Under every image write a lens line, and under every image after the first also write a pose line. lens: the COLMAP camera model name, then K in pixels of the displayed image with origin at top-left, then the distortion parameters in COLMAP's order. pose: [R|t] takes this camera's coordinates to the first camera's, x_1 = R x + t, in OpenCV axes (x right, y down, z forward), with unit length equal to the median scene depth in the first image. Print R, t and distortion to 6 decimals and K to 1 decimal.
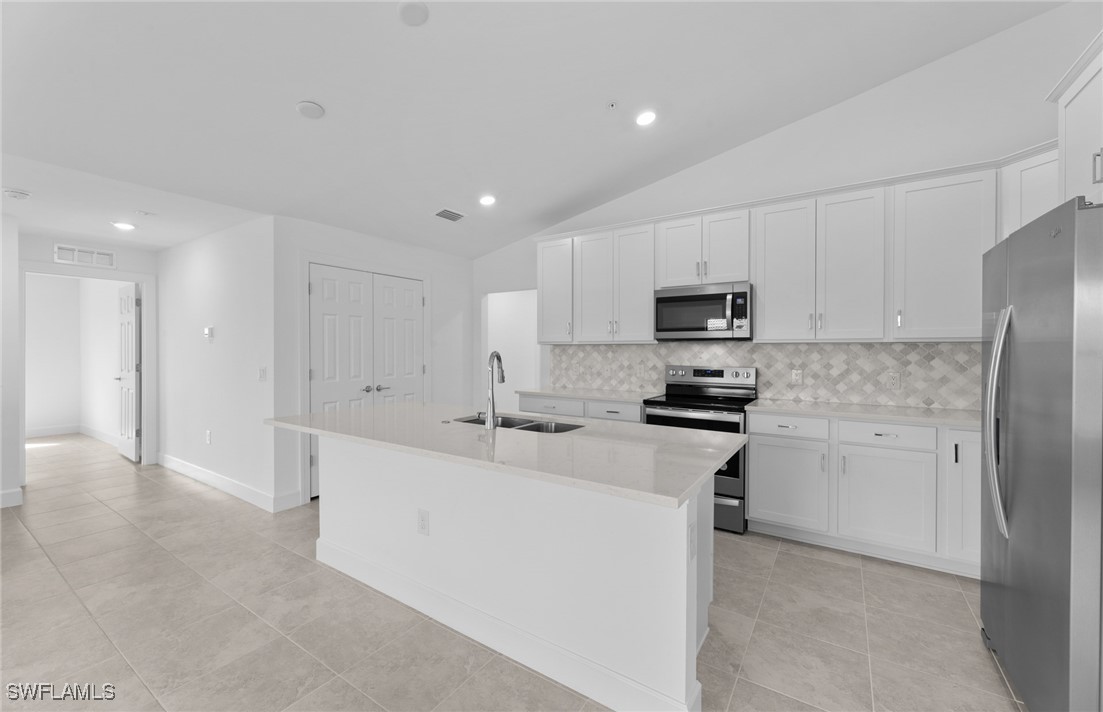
lens RADIAL K [[444.8, 0, 554.9], [0, 444.8, 353.4], [0, 0, 1]] dist [0.003438, 0.000463]
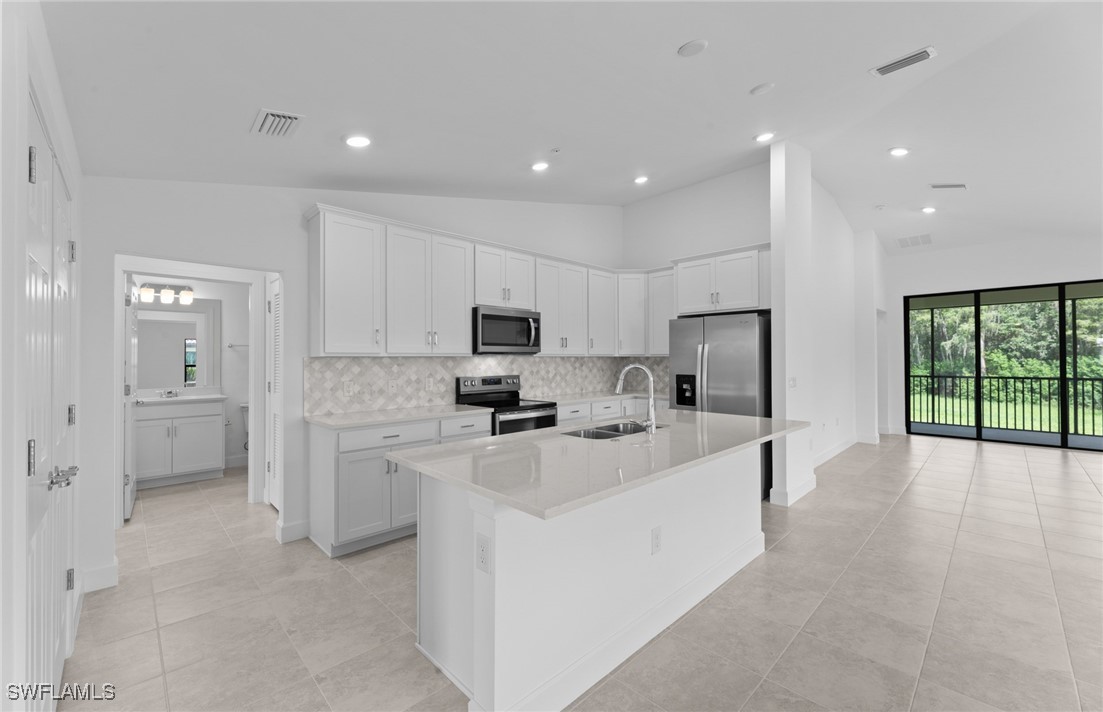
lens RADIAL K [[467.2, 0, 519.4], [0, 467.2, 354.8], [0, 0, 1]] dist [0.001531, 0.000397]
pose [[0.205749, 0.006834, 0.978581, -0.843064], [0.014920, 0.999837, -0.010119, -0.012943], [-0.978491, 0.016682, 0.205614, 0.666736]]
